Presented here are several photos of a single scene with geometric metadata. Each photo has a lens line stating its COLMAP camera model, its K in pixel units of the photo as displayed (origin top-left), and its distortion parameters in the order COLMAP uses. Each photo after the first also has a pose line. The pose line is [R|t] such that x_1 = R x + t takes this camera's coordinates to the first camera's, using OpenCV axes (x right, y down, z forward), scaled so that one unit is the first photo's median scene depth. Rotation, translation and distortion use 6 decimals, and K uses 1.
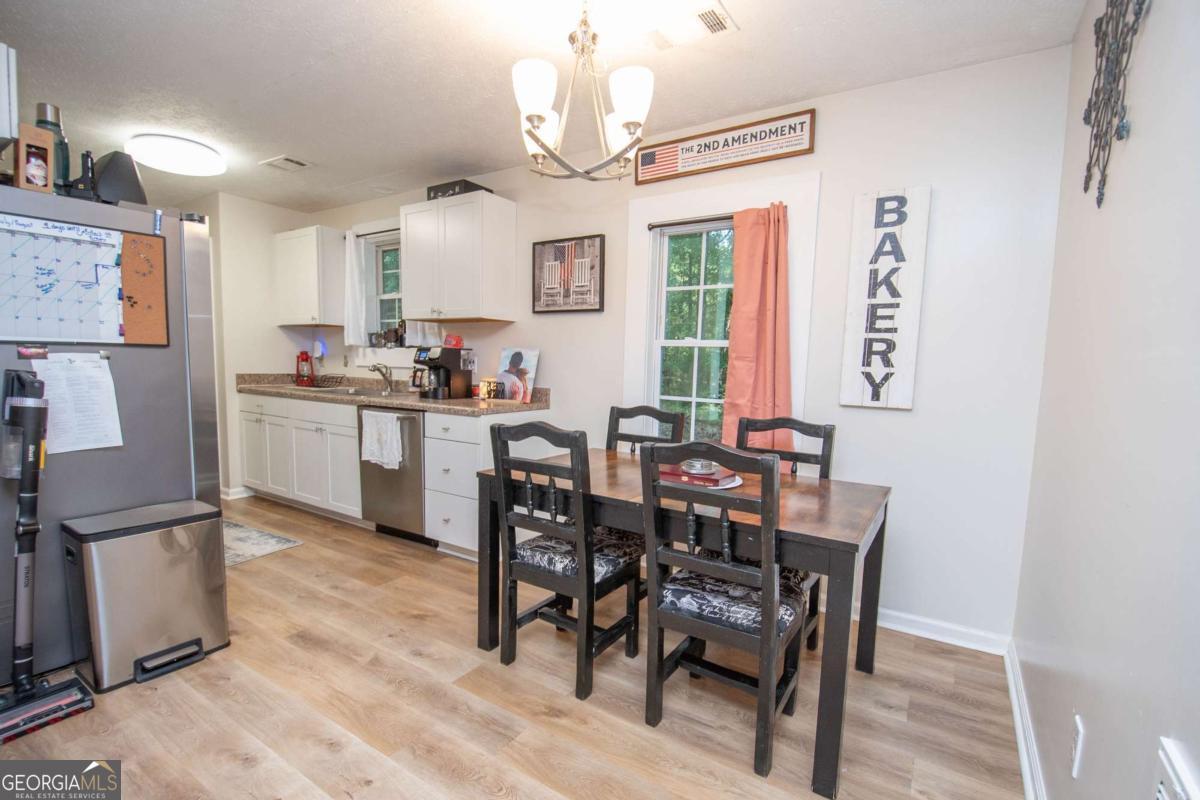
lens RADIAL K [[545.8, 0, 597.9], [0, 545.8, 418.6], [0, 0, 1]] dist [0.017257, -0.021470]
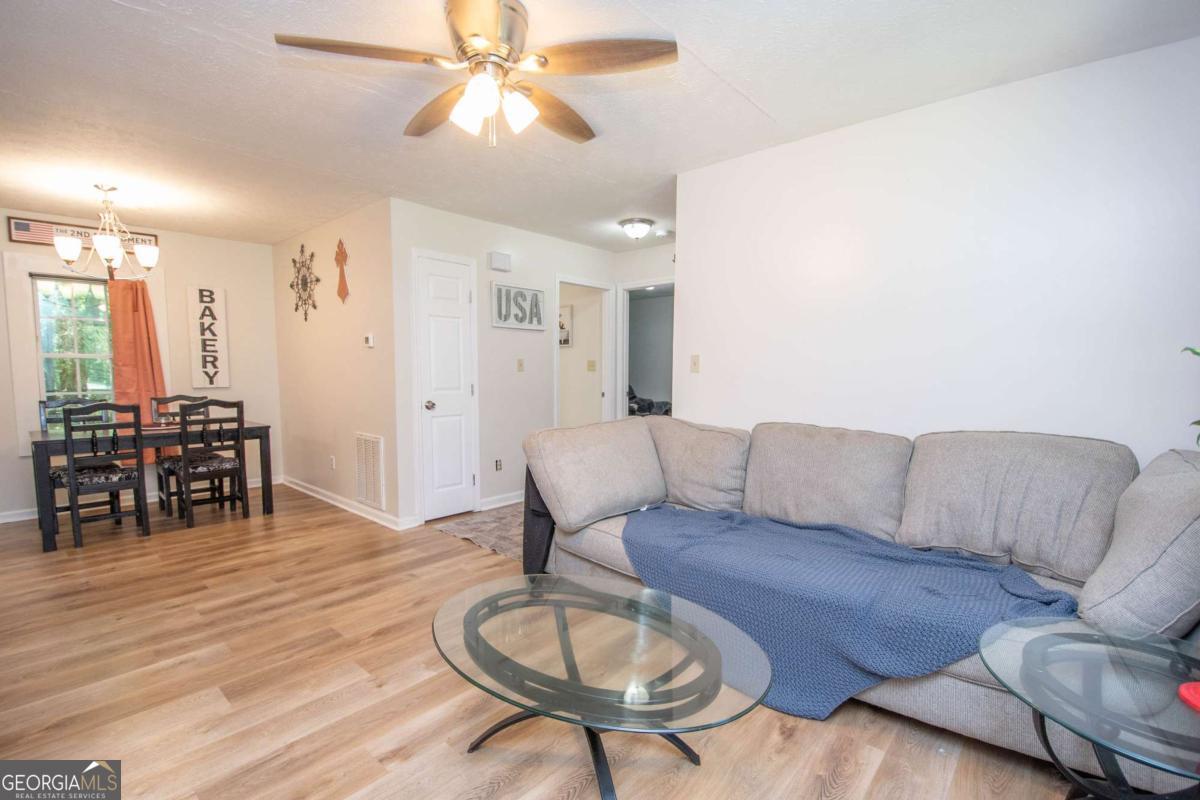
lens RADIAL K [[545.8, 0, 597.9], [0, 545.8, 418.6], [0, 0, 1]] dist [0.017257, -0.021470]
pose [[0.155395, -0.115365, 0.981093, -1.359669], [0.103872, 0.989560, 0.099908, 0.041305], [-0.982376, 0.086383, 0.165756, -0.807151]]
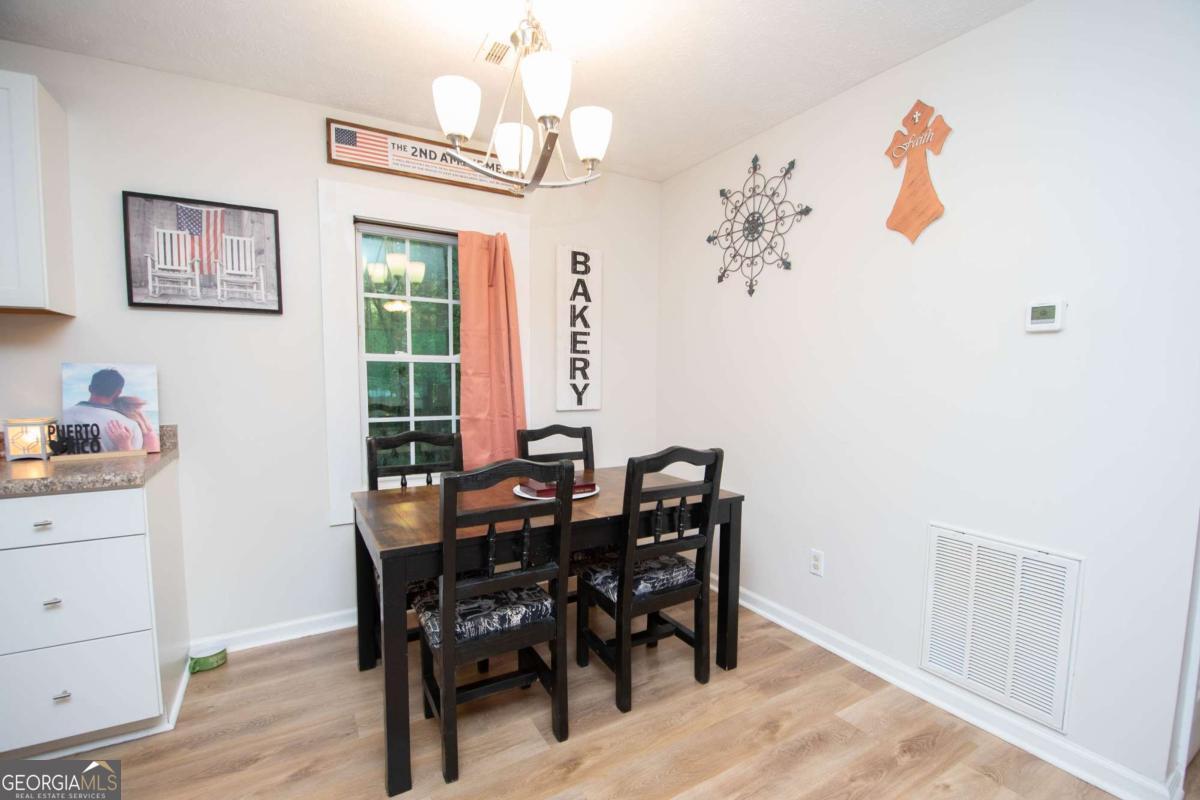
lens RADIAL K [[523.4, 0, 601.5], [0, 523.4, 419.1], [0, 0, 1]] dist [0.014565, -0.022924]
pose [[0.438653, -0.100098, 0.893065, -0.606383], [0.099429, 0.993082, 0.062471, -0.073400], [-0.893139, 0.061393, 0.445571, 0.398734]]
